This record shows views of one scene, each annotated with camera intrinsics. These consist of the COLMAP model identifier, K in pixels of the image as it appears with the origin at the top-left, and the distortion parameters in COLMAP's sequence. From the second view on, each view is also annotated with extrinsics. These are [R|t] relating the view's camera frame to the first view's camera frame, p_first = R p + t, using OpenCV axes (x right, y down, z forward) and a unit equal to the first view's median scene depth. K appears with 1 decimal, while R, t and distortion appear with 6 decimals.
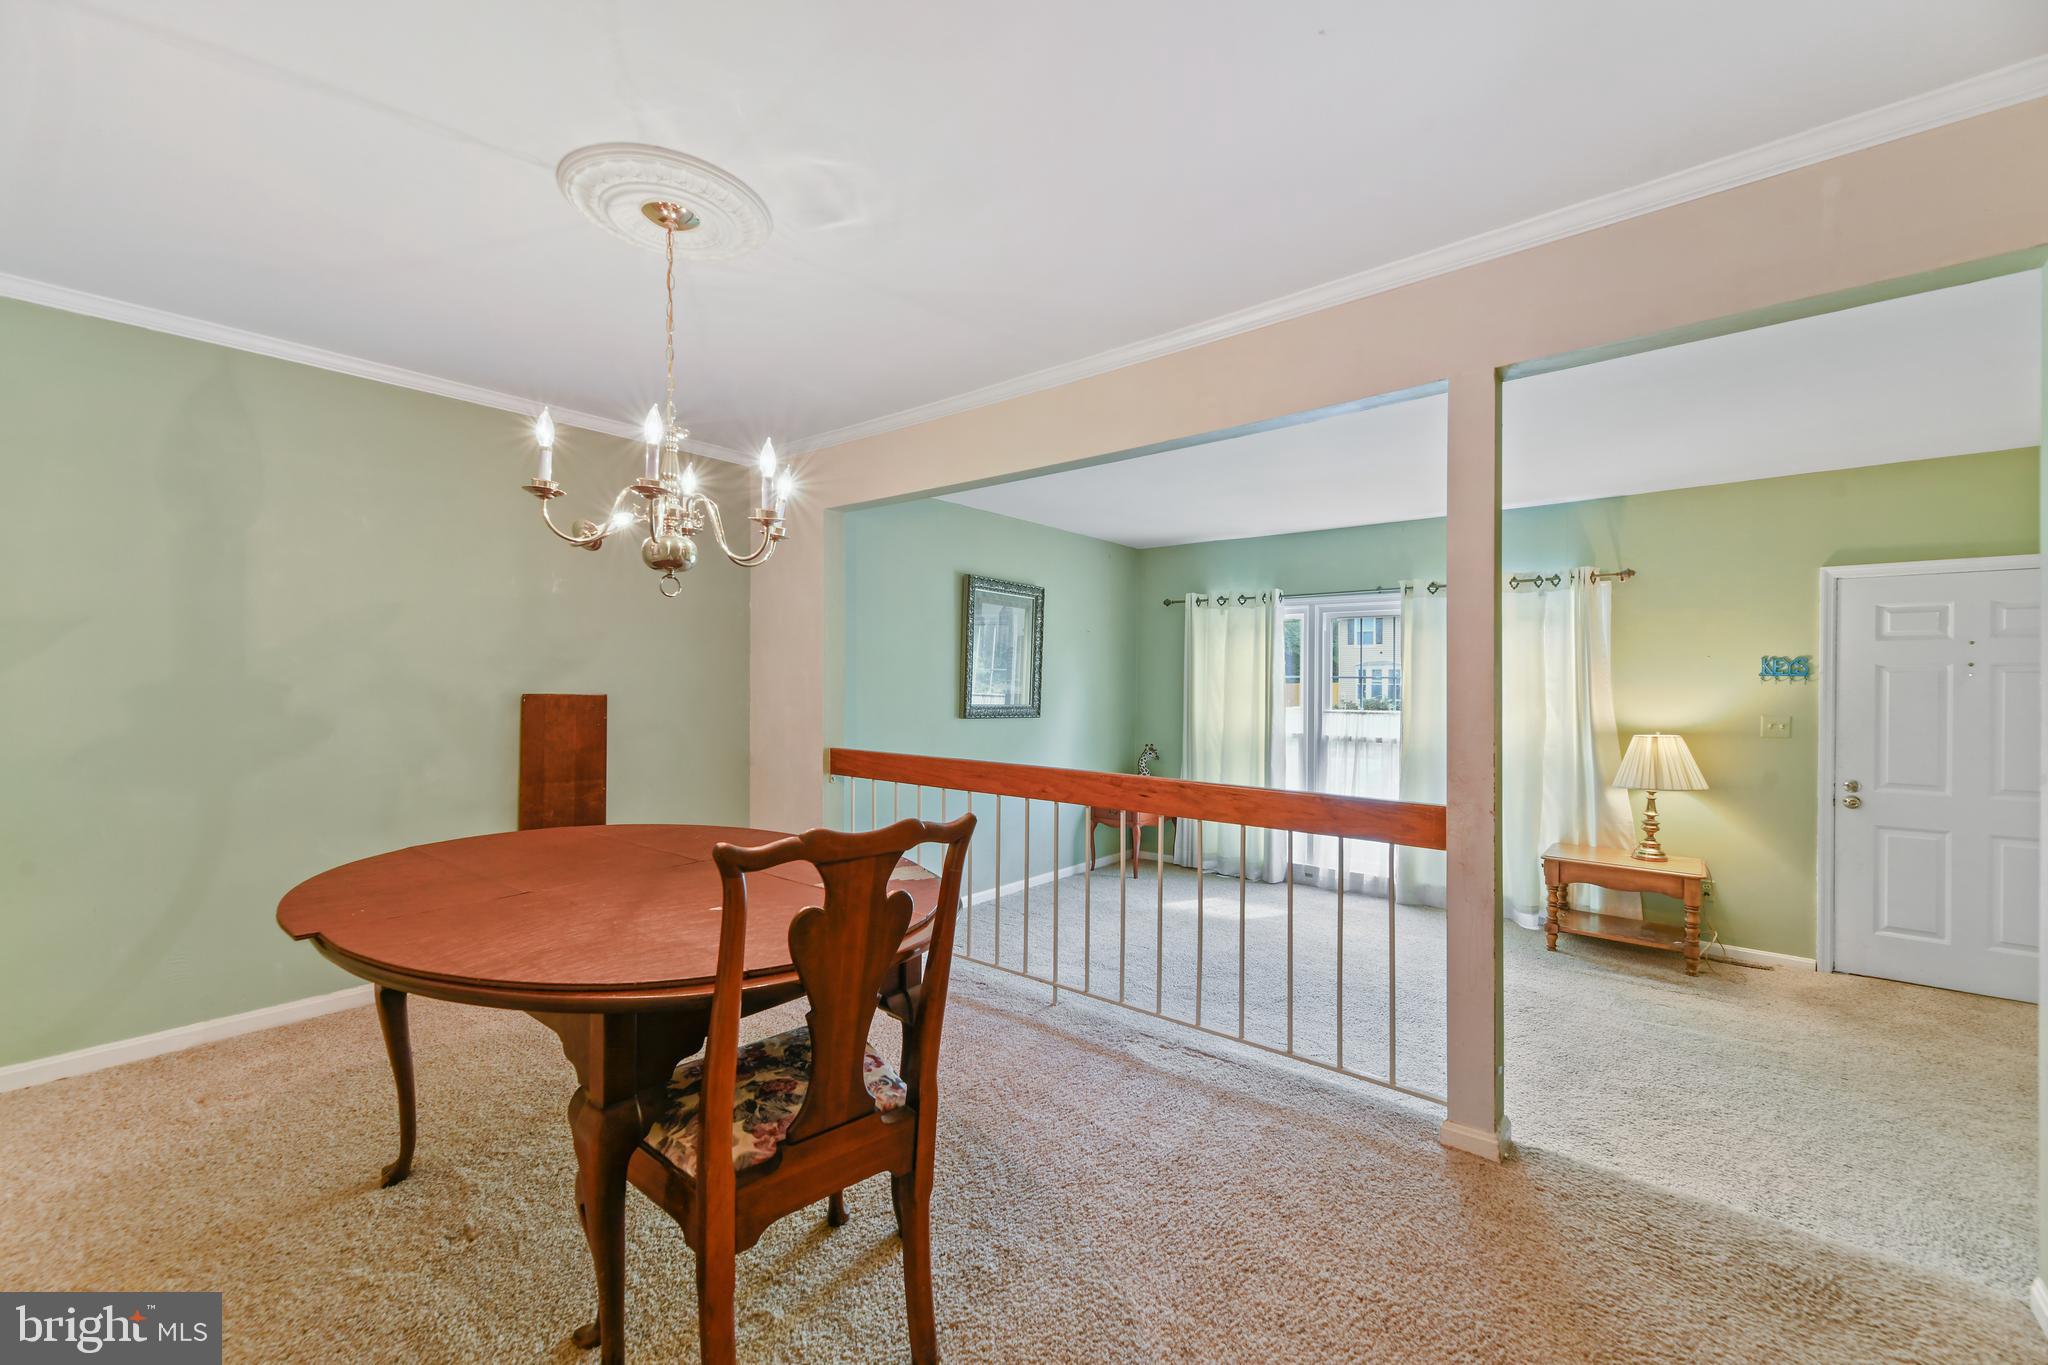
lens RADIAL K [[817.9, 0, 1024.0], [0, 817.9, 682.5], [0, 0, 1]] dist [0.000954, -0.000292]
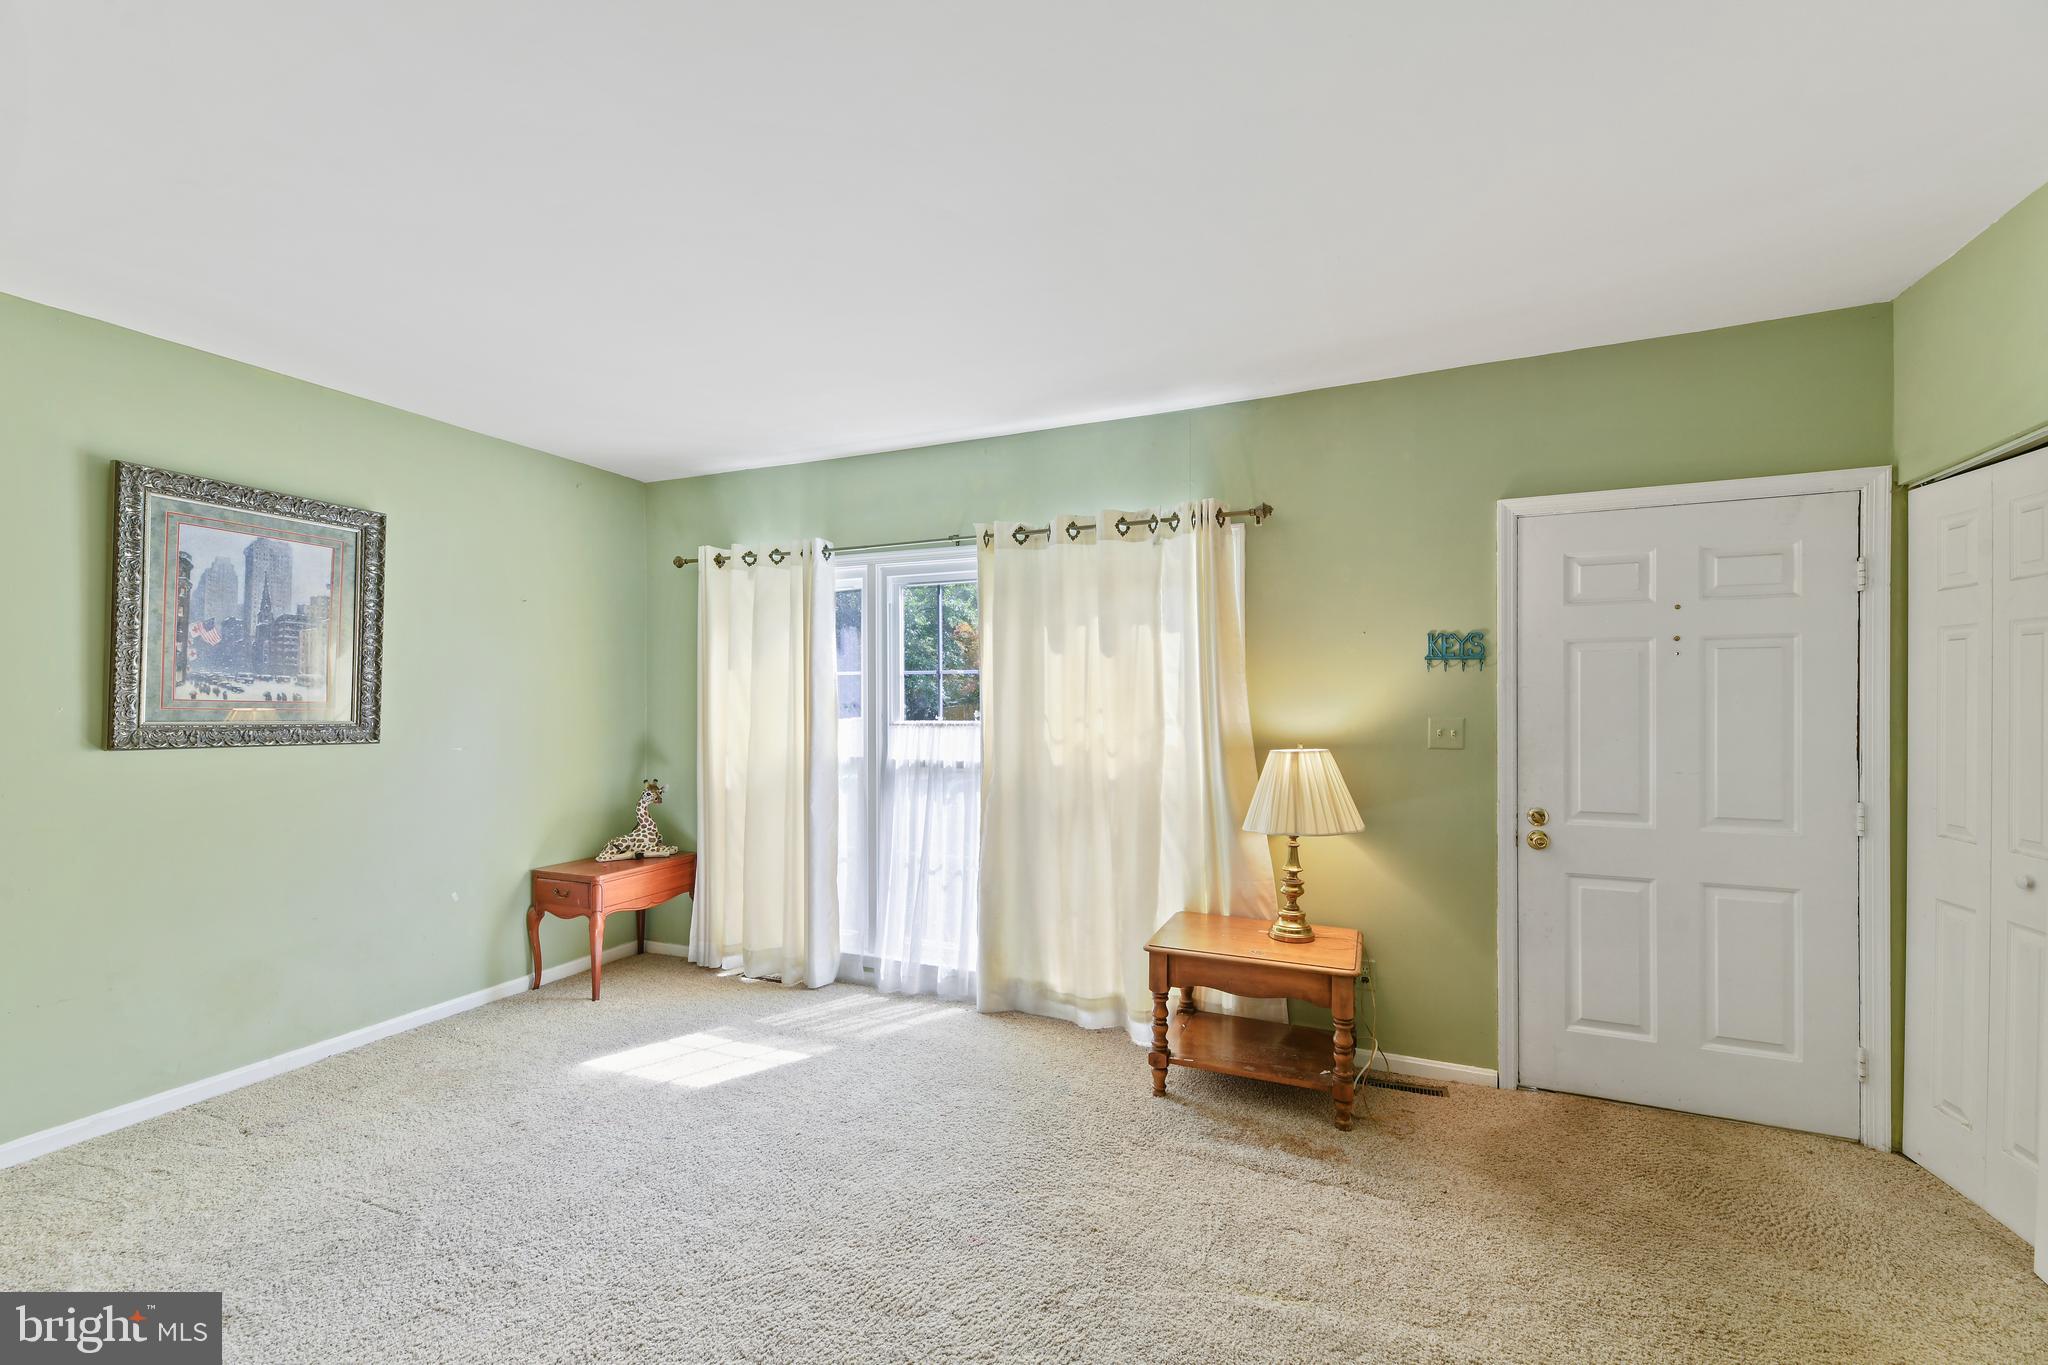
lens RADIAL K [[839.5, 0, 1026.2], [0, 839.5, 699.9], [0, 0, 1]] dist [0.008610, 0.000042]
pose [[0.957780, -0.010288, 0.287319, 0.374362], [0.010019, 0.999947, 0.002406, 0.020402], [-0.287329, 0.000574, 0.957832, 0.419933]]
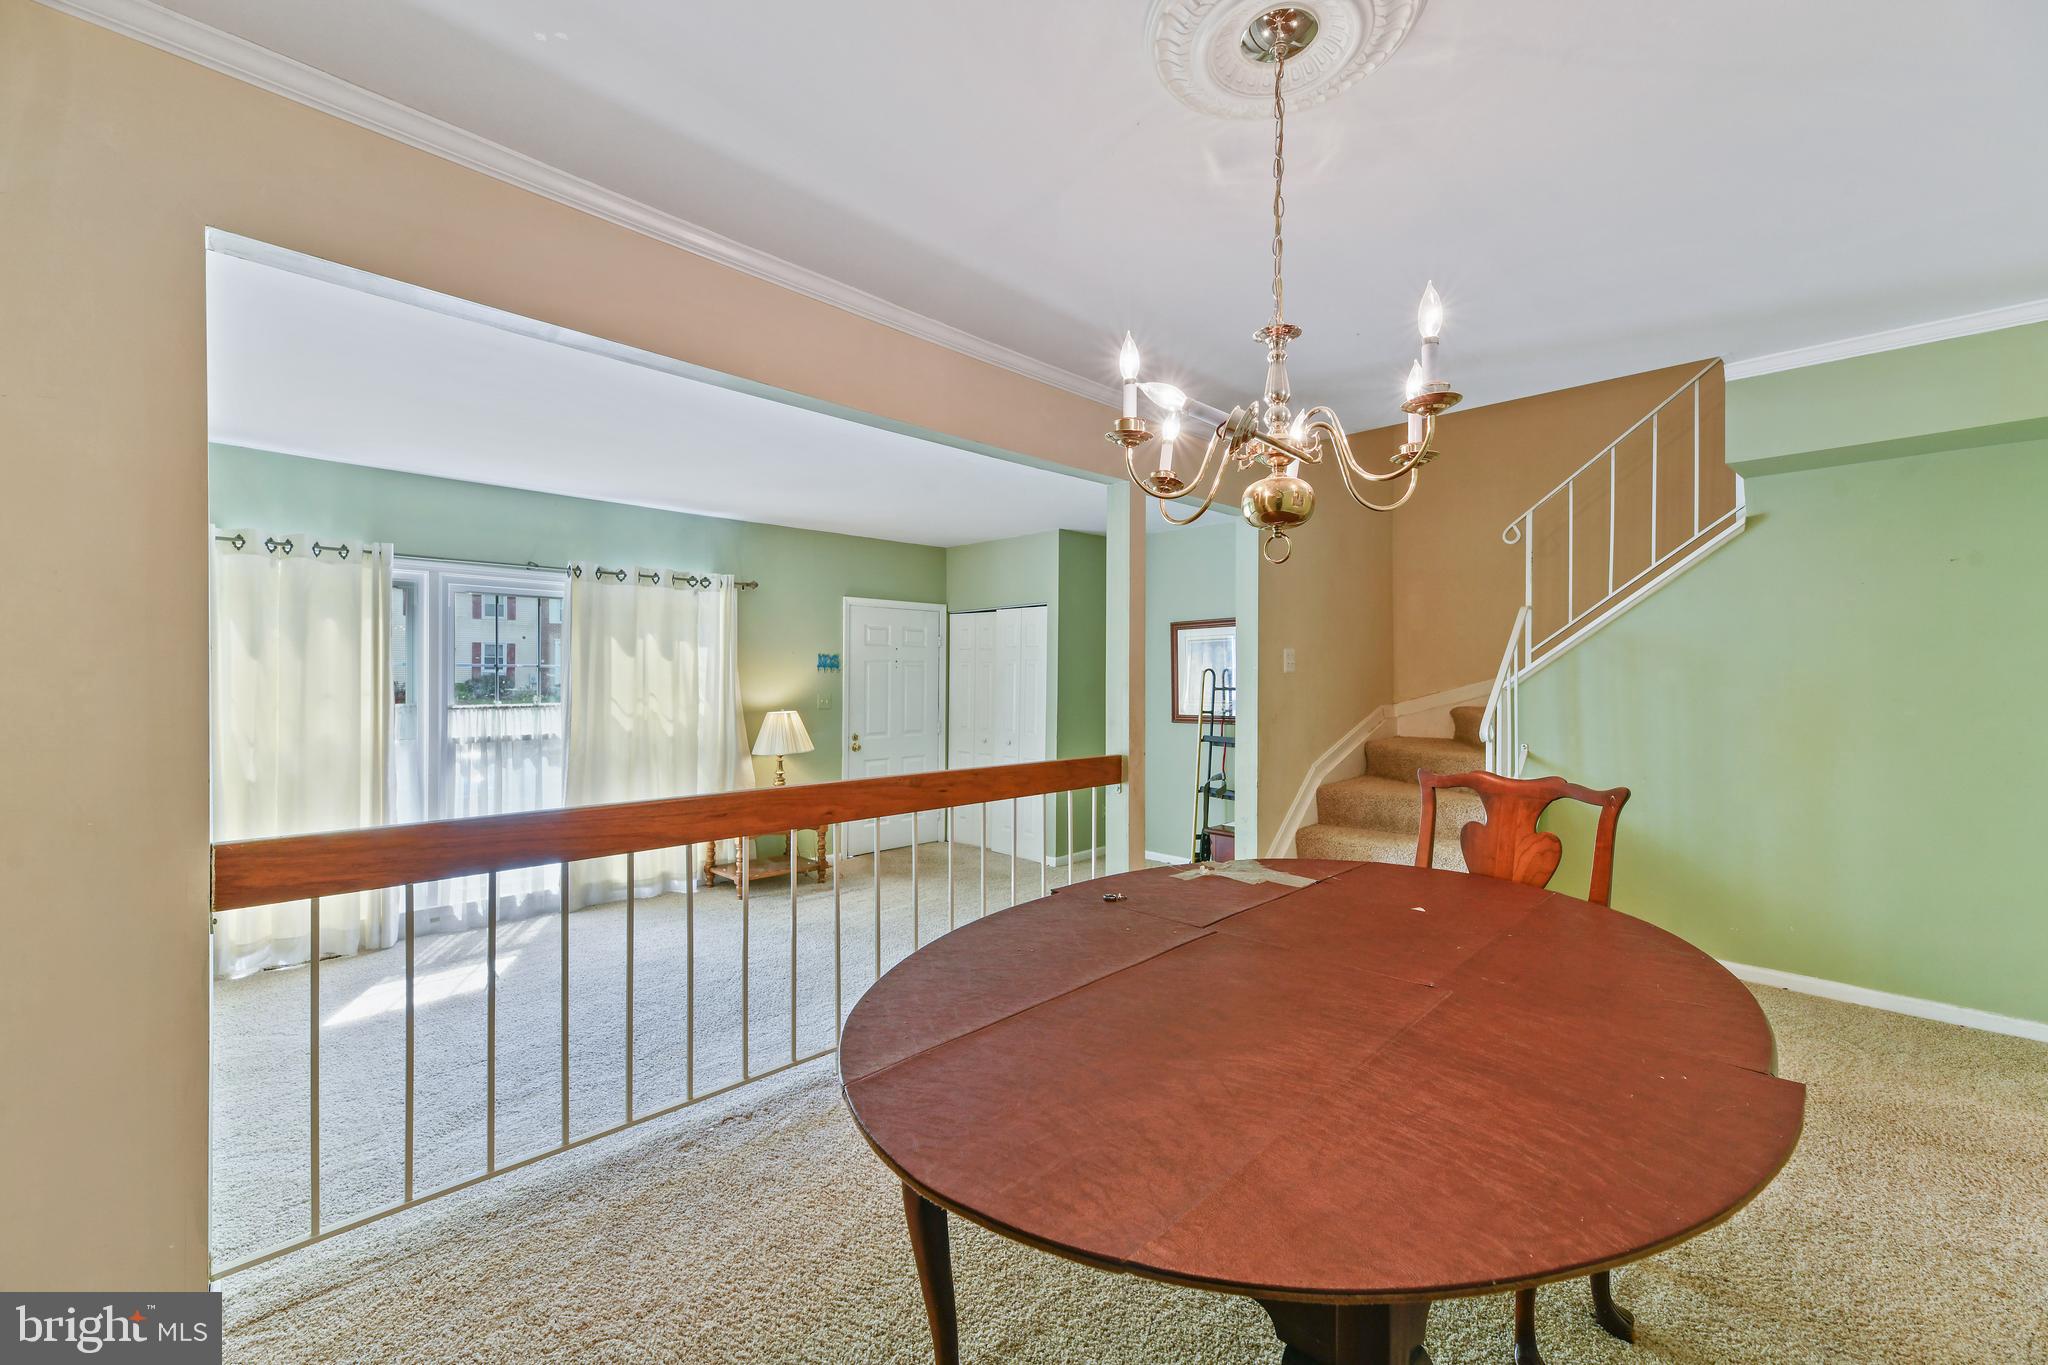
lens RADIAL K [[815.6, 0, 1031.6], [0, 815.6, 673.4], [0, 0, 1]] dist [-0.005717, -0.000084]
pose [[0.078443, -0.004927, 0.996906, -0.505693], [-0.003405, 0.999981, 0.005210, -0.006057], [-0.996913, -0.003803, 0.078425, 0.509907]]
